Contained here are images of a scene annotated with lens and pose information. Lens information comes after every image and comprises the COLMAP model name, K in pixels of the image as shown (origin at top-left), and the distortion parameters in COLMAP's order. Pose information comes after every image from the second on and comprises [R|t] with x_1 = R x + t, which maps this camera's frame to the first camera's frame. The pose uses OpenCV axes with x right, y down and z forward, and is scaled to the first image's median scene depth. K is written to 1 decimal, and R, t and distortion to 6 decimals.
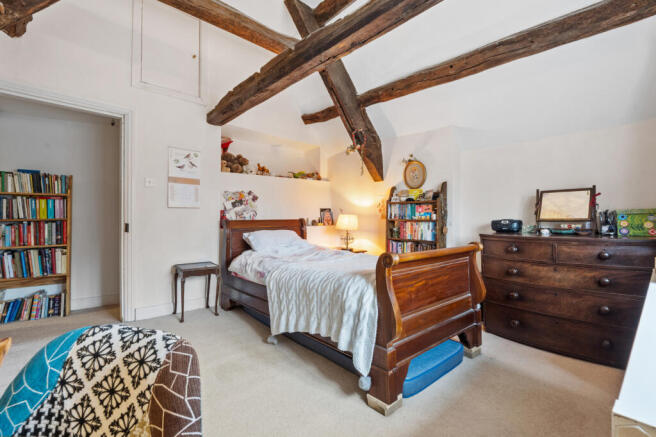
lens RADIAL K [[297.4, 0, 328.6], [0, 297.4, 218.9], [0, 0, 1]] dist [0.000842, 0.000161]
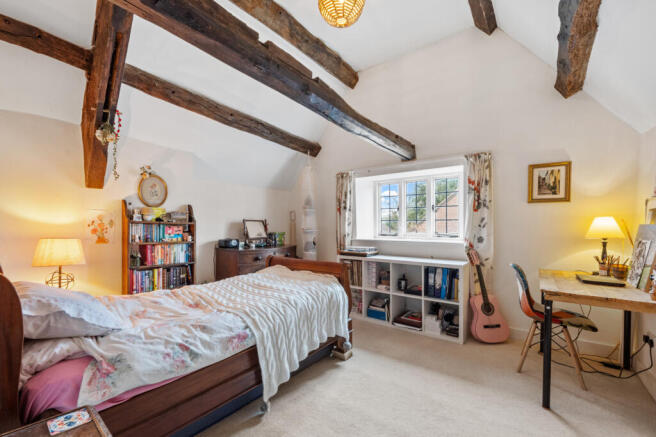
lens RADIAL K [[275.6, 0, 336.1], [0, 275.6, 230.2], [0, 0, 1]] dist [-0.000907, -0.000144]
pose [[-0.218745, -0.007761, 0.975751, -0.646628], [-0.000692, 0.999969, 0.007799, -0.041335], [-0.975782, 0.001030, -0.218743, 0.687139]]
